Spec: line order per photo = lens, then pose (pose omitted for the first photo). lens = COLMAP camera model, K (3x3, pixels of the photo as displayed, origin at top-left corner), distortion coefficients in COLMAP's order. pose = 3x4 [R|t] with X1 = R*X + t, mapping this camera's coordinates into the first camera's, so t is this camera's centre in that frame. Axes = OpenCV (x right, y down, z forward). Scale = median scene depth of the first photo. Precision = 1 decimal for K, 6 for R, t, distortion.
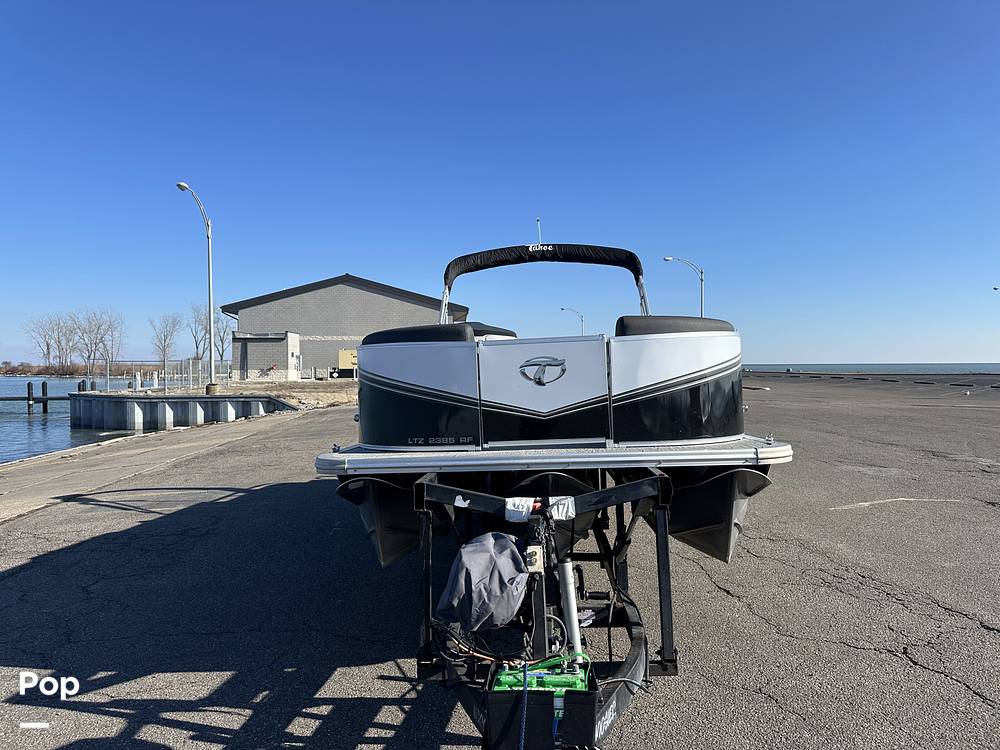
lens RADIAL K [[717.7, 0, 500.0], [0, 717.7, 375.0], [0, 0, 1]] dist [0.074696, -0.078925]
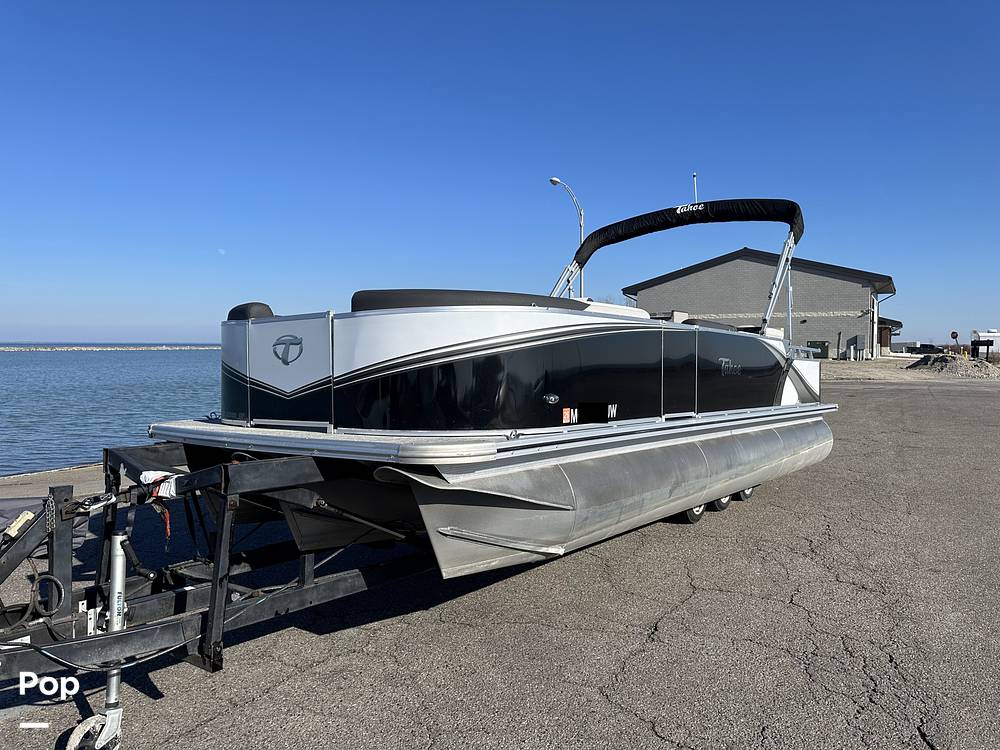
lens RADIAL K [[717.7, 0, 500.0], [0, 717.7, 375.0], [0, 0, 1]] dist [0.074696, -0.078925]
pose [[0.816510, 0.028742, -0.576615, 0.375307], [-0.012078, 0.999392, 0.032713, -0.003055], [0.577205, -0.019746, 0.816361, 0.158241]]
